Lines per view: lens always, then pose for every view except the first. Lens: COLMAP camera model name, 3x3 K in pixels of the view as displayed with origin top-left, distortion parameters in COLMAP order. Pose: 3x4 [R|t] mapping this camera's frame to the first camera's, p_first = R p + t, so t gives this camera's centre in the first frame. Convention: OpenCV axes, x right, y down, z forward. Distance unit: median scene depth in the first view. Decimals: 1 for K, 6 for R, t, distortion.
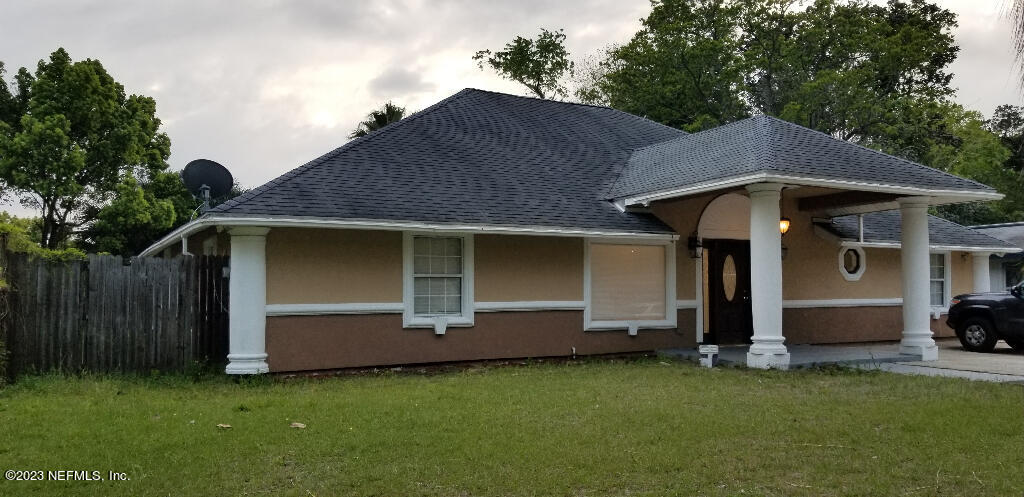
lens RADIAL K [[810.5, 0, 513.5], [0, 810.5, 246.1], [0, 0, 1]] dist [0.002165, -0.015221]
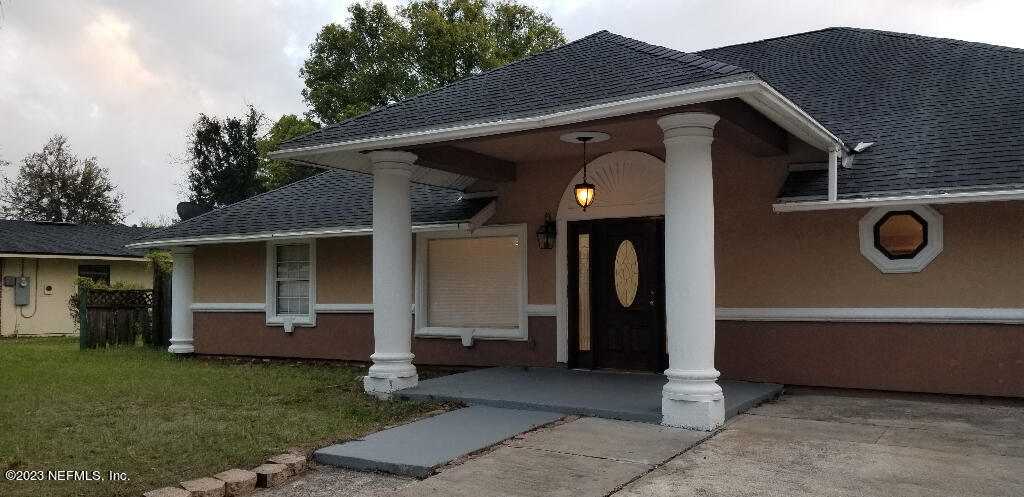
lens RADIAL K [[810.5, 0, 507.6], [0, 810.5, 249.5], [0, 0, 1]] dist [0.002165, -0.015221]
pose [[0.492153, -0.038435, -0.869660, 0.985400], [0.059086, 0.998196, -0.010677, 0.024881], [0.868501, -0.046130, 0.493536, 0.696918]]
